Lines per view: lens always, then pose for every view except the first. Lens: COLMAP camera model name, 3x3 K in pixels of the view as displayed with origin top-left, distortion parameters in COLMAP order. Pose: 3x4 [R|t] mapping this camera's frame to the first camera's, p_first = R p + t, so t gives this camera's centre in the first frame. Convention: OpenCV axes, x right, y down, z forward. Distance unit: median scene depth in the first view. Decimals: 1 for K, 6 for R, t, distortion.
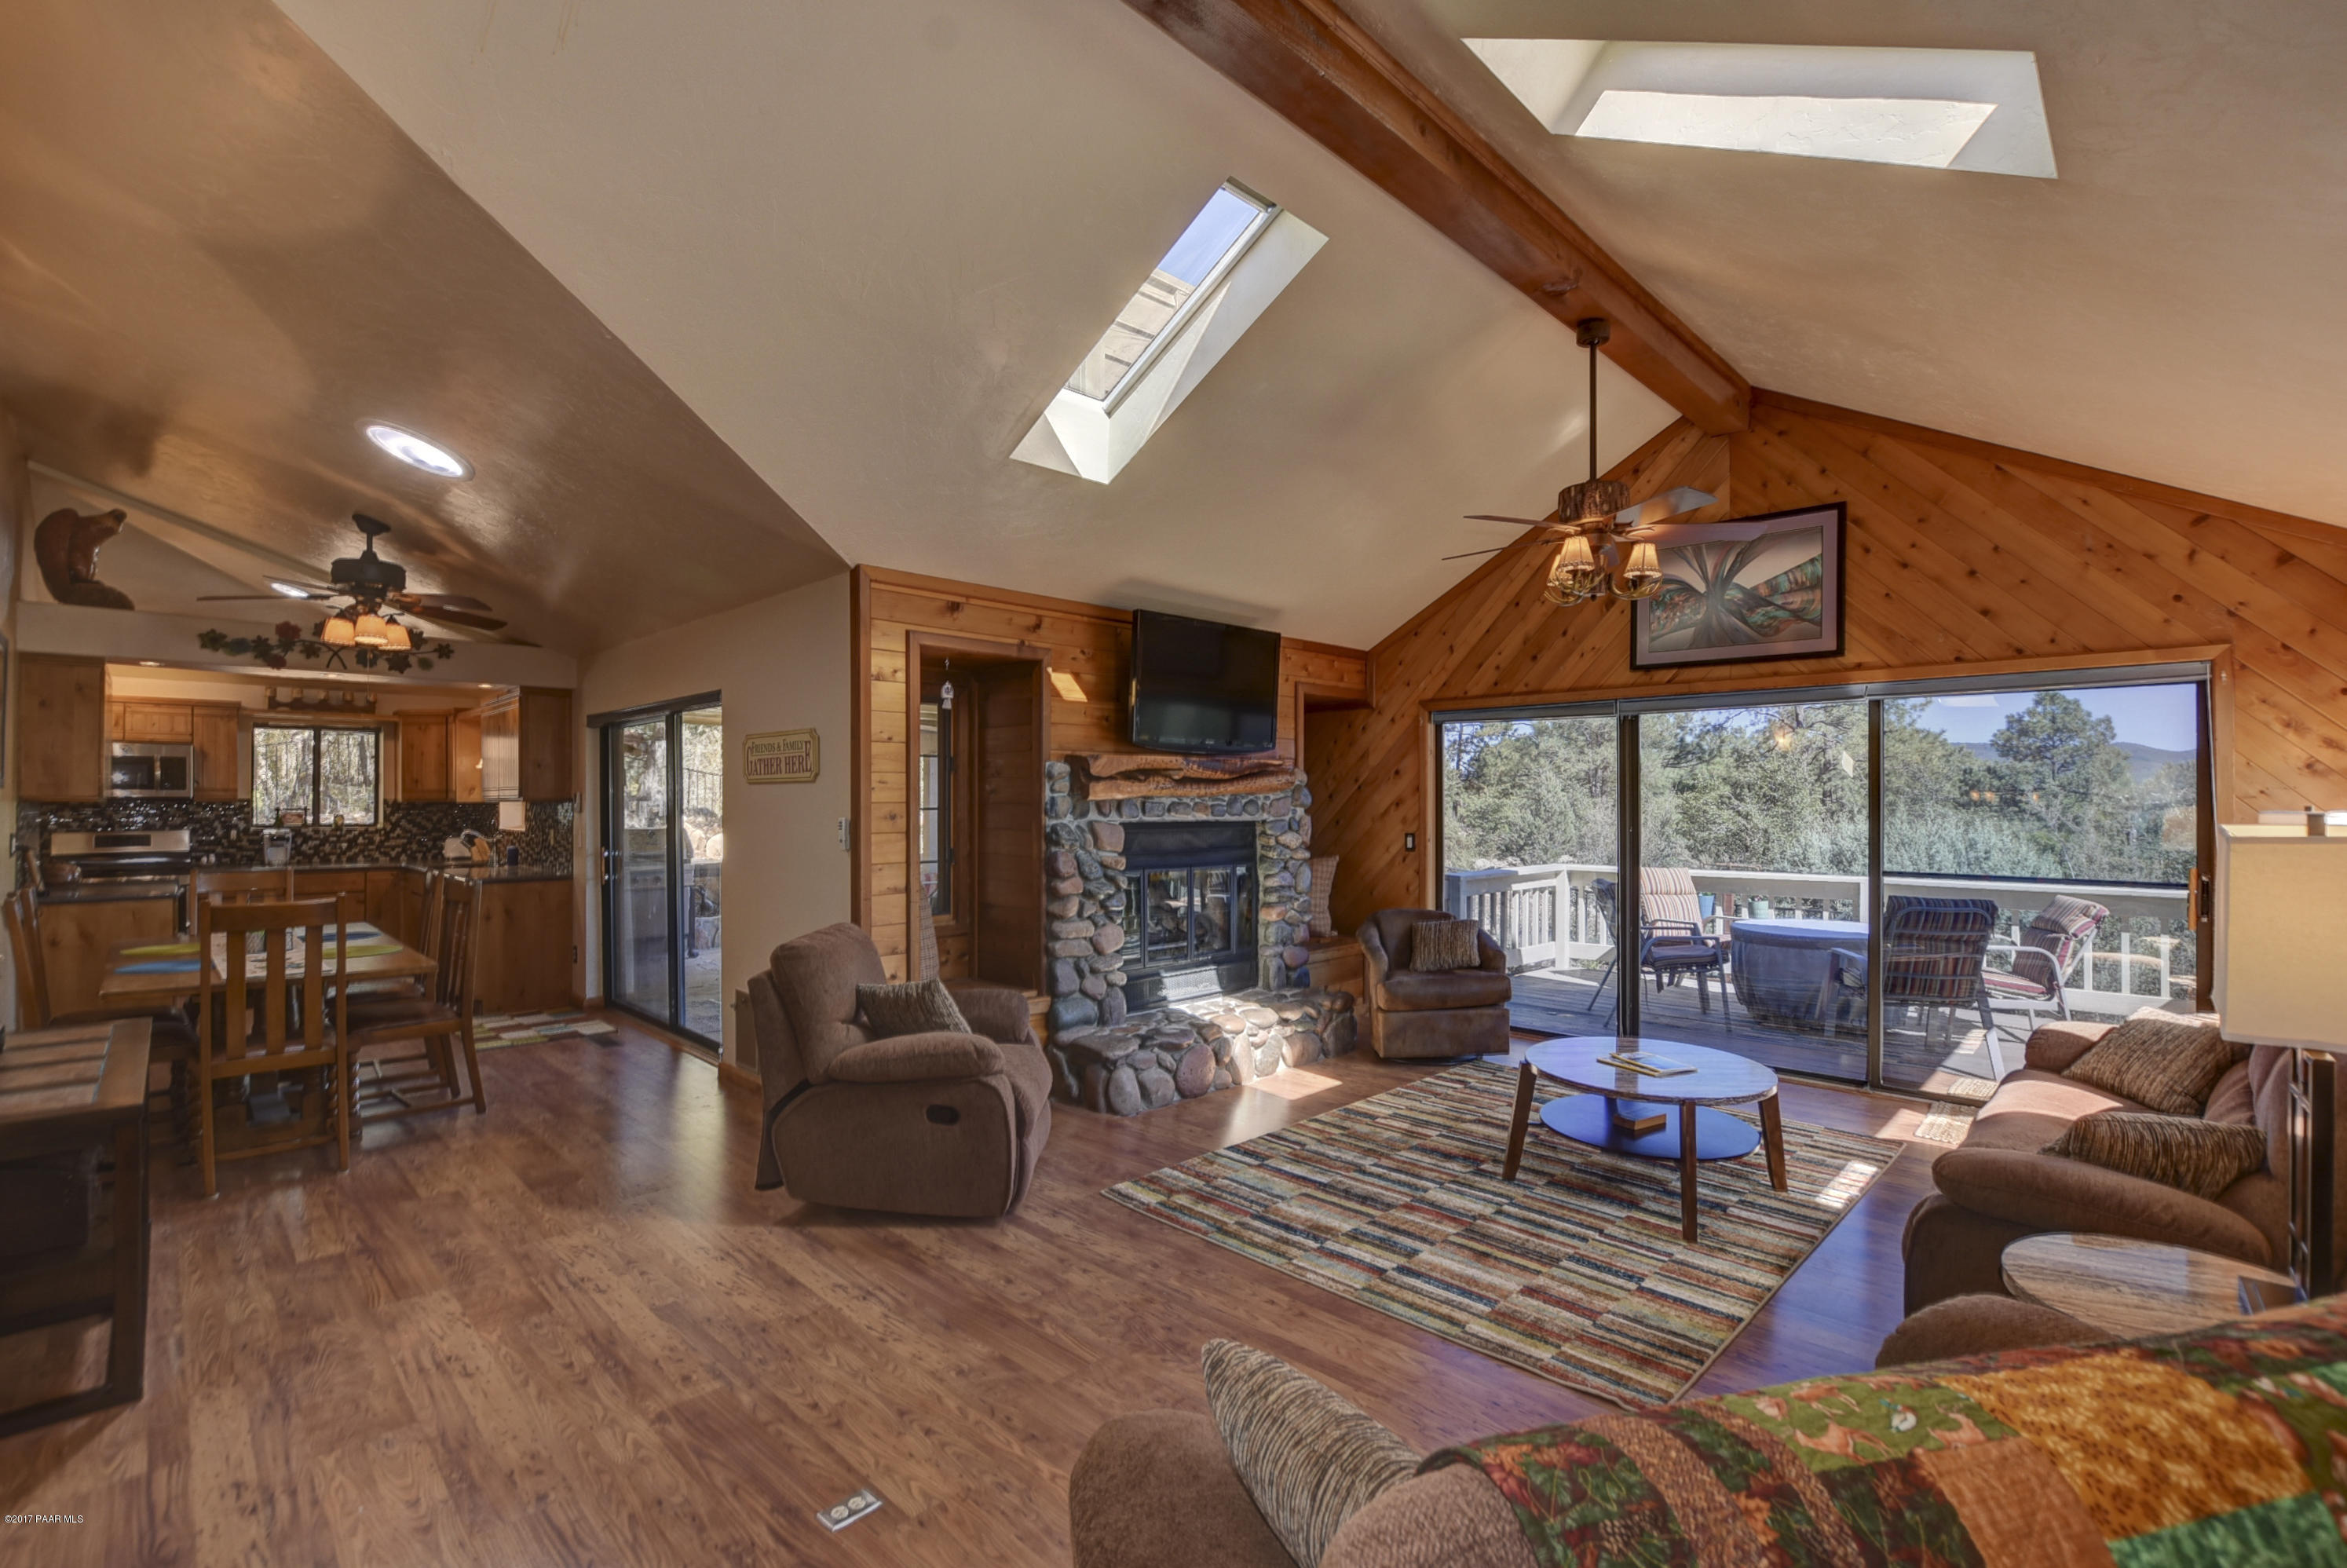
lens RADIAL K [[1052.5, 0, 1181.2], [0, 1052.5, 799.5], [0, 0, 1]] dist [-0.033685, 0.008204]
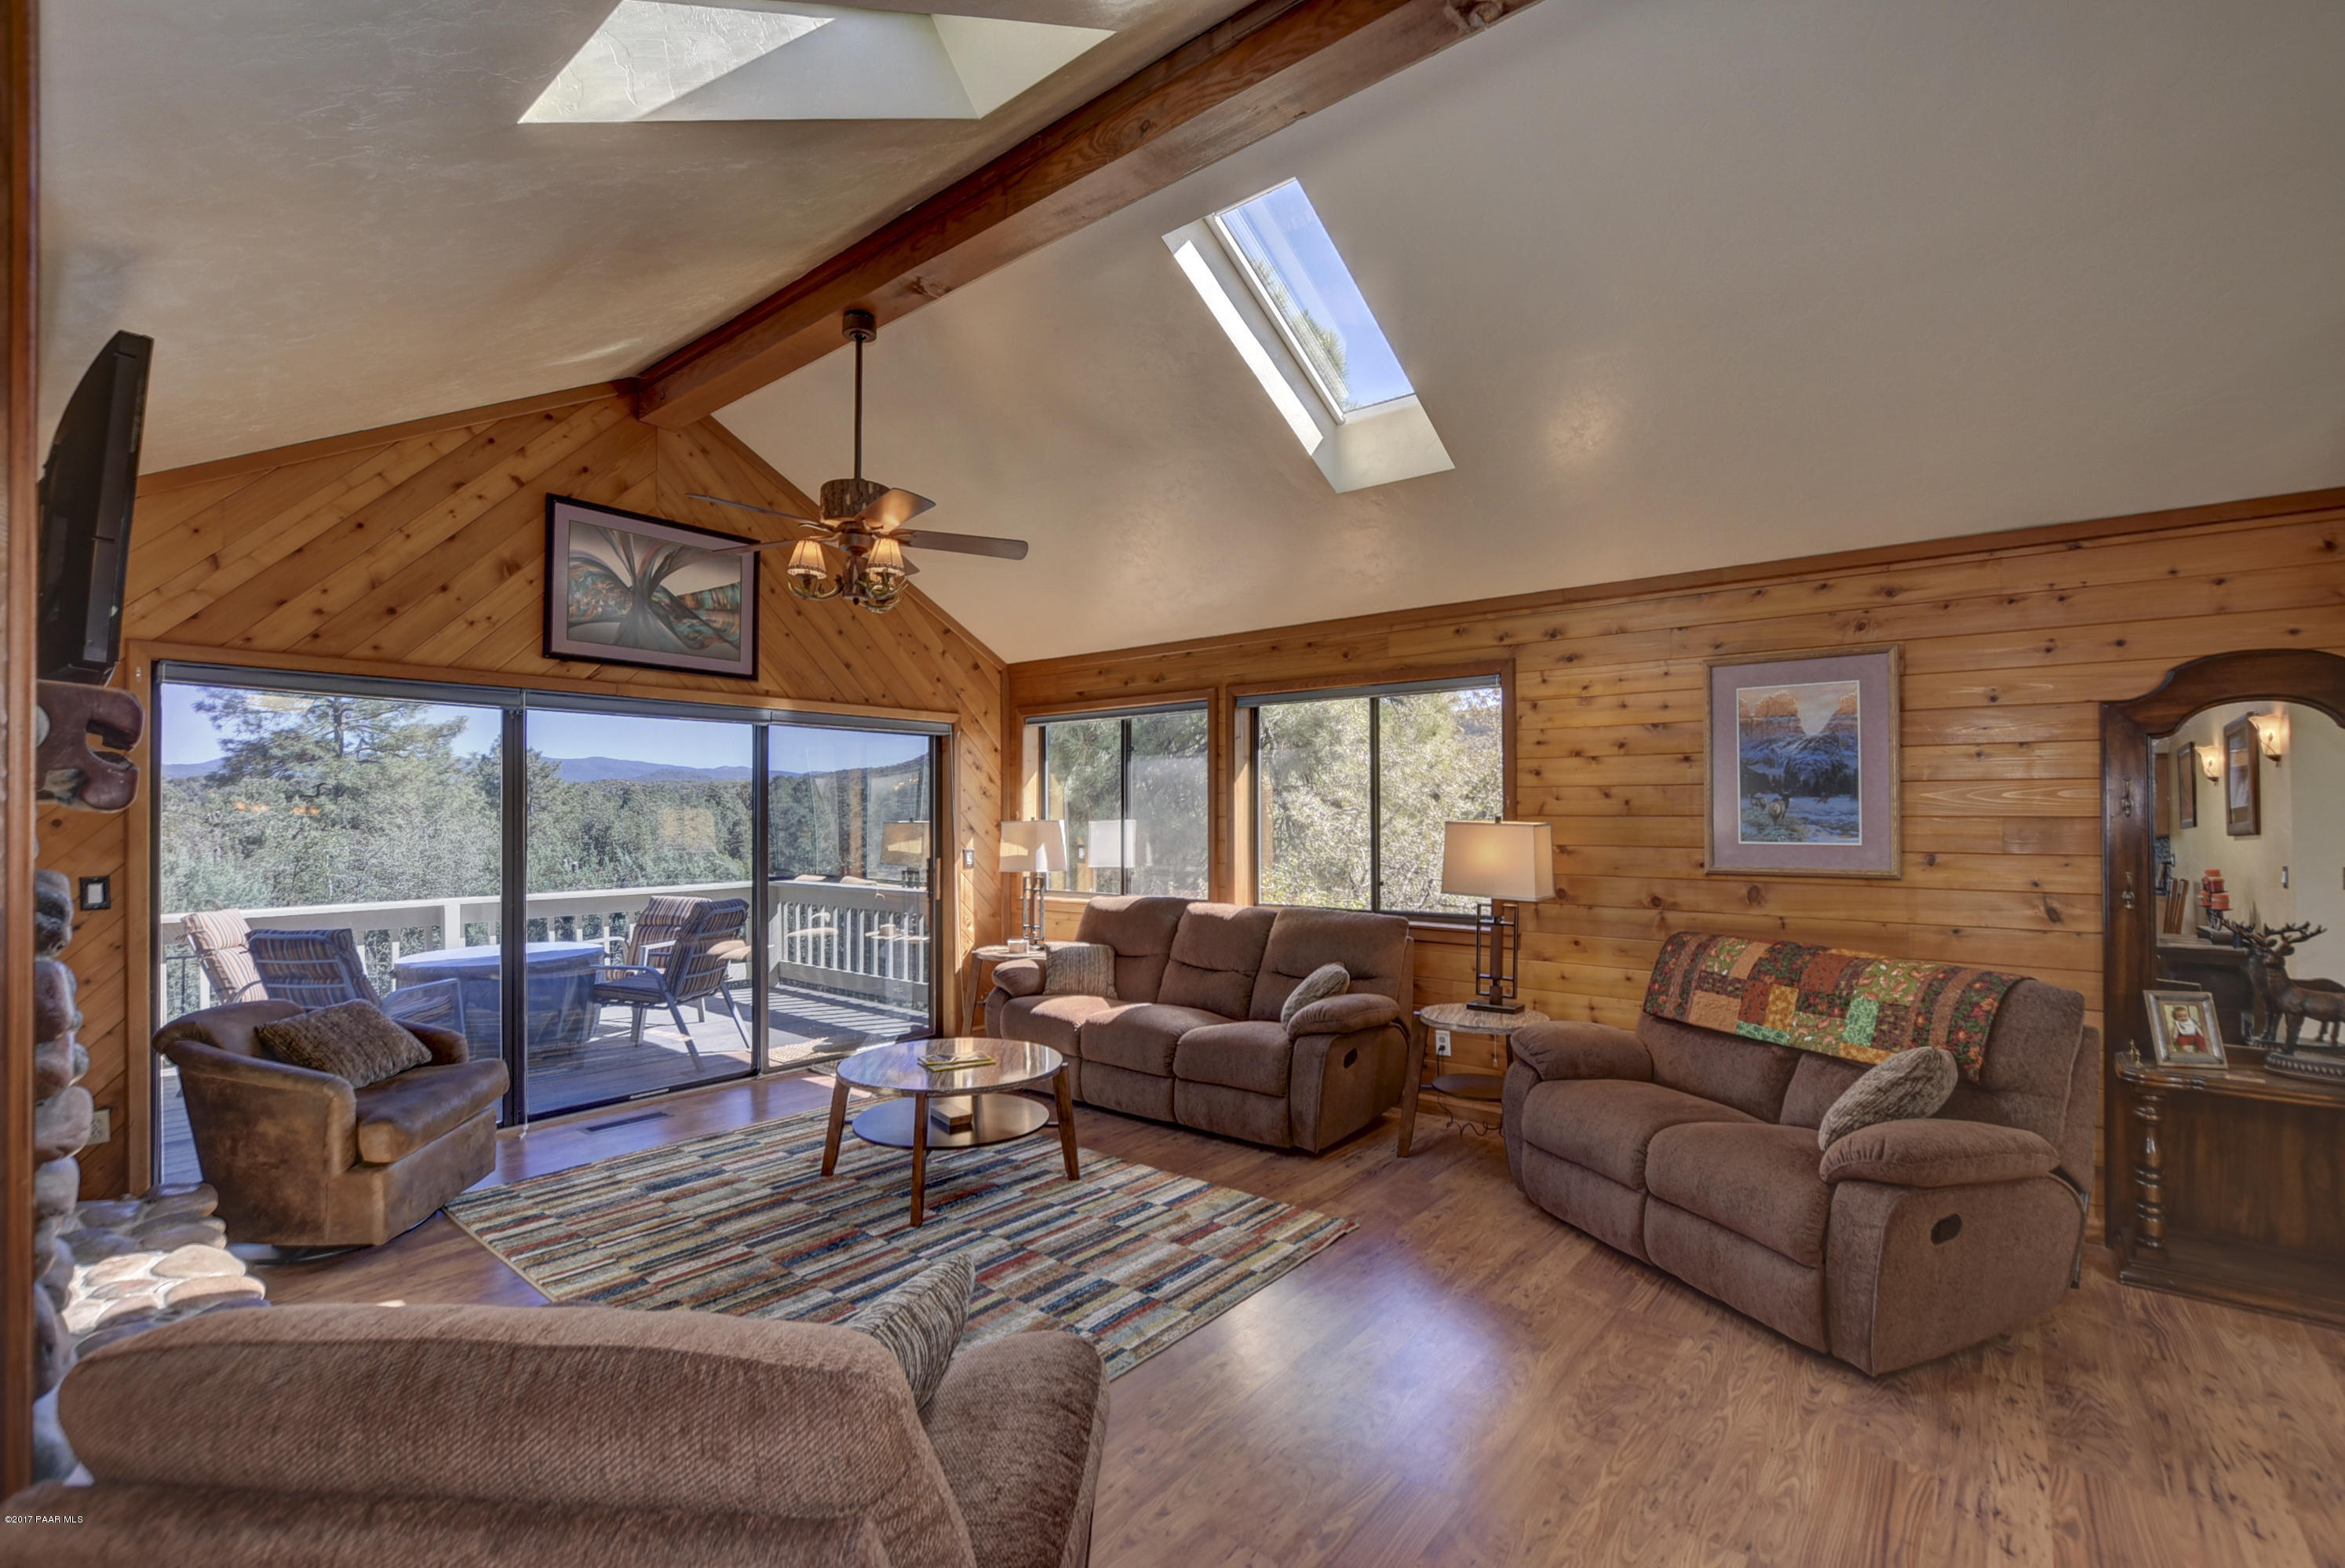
lens RADIAL K [[1037.2, 0, 1166.9], [0, 1037.2, 807.2], [0, 0, 1]] dist [-0.028370, 0.006944]
pose [[-0.099278, 0.005816, 0.995043, -0.542429], [0.002843, 0.999980, -0.005562, 0.000638], [-0.995056, 0.002277, -0.099292, 0.768569]]
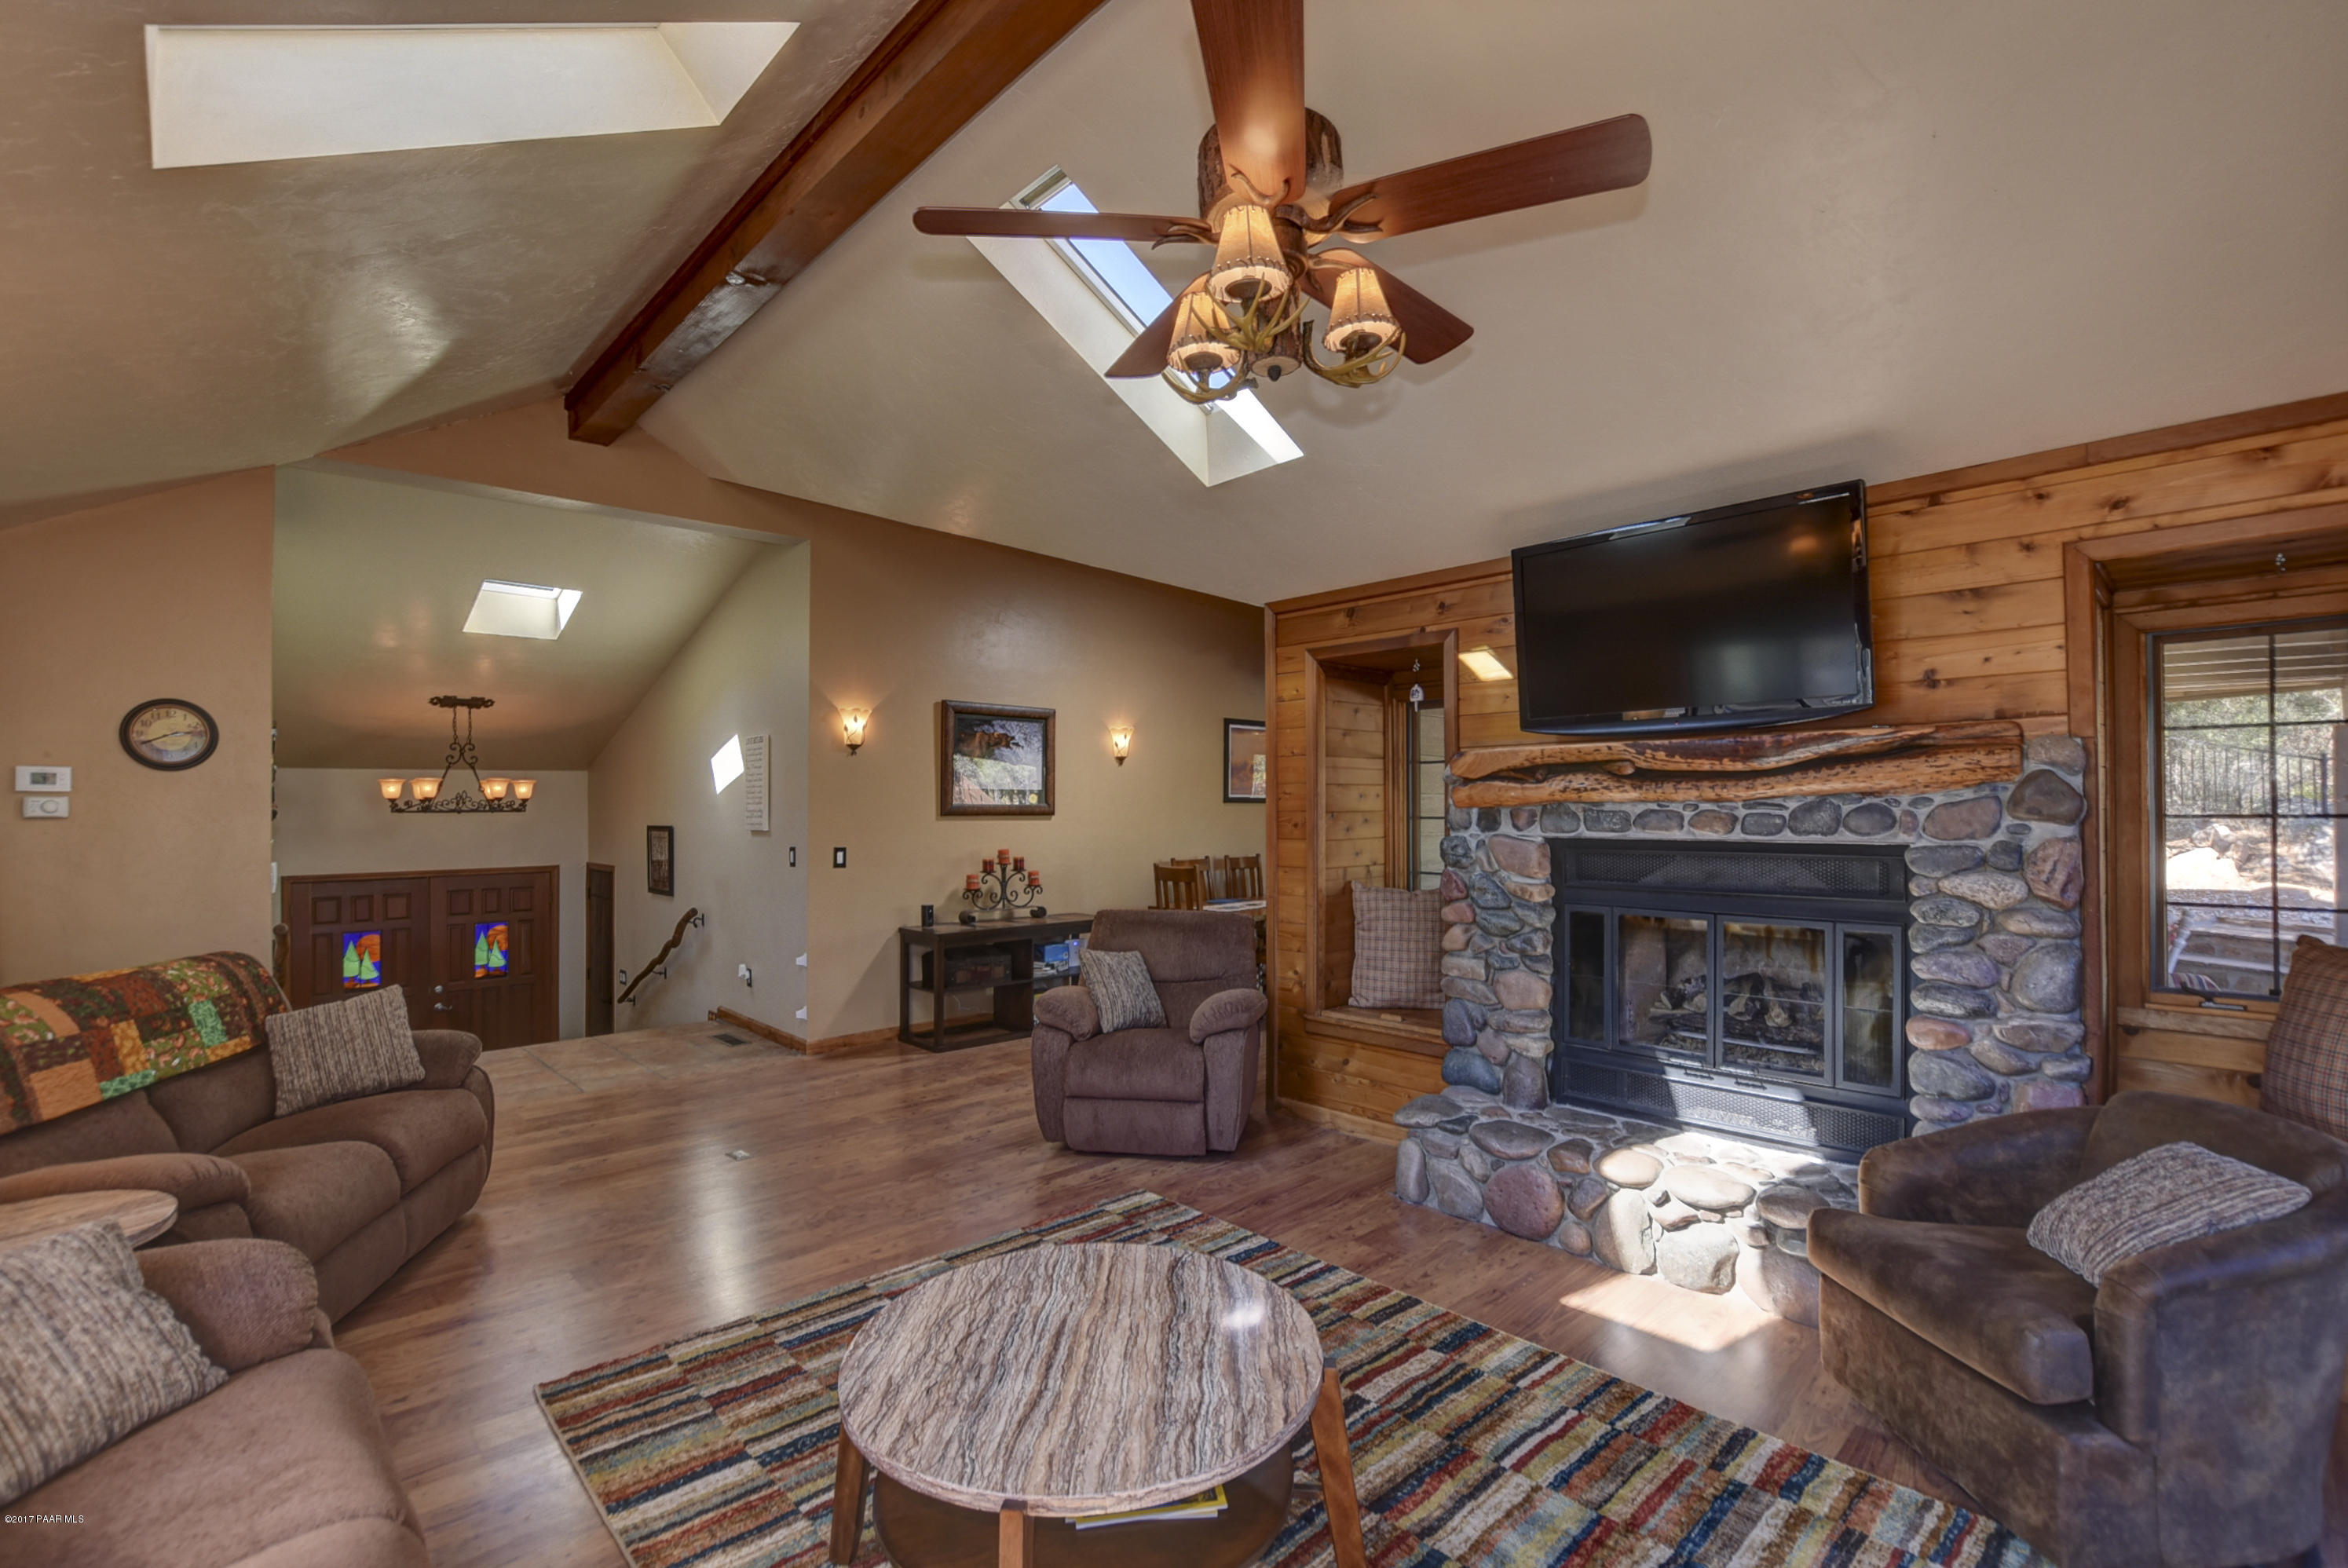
lens RADIAL K [[1033.9, 0, 1167.7], [0, 1033.9, 799.7], [0, 0, 1]] dist [-0.031726, 0.007084]
pose [[-0.035626, -0.010475, -0.999310, 0.808459], [0.005229, 0.999929, -0.010668, 0.001365], [0.999352, -0.005605, -0.035569, 0.918375]]
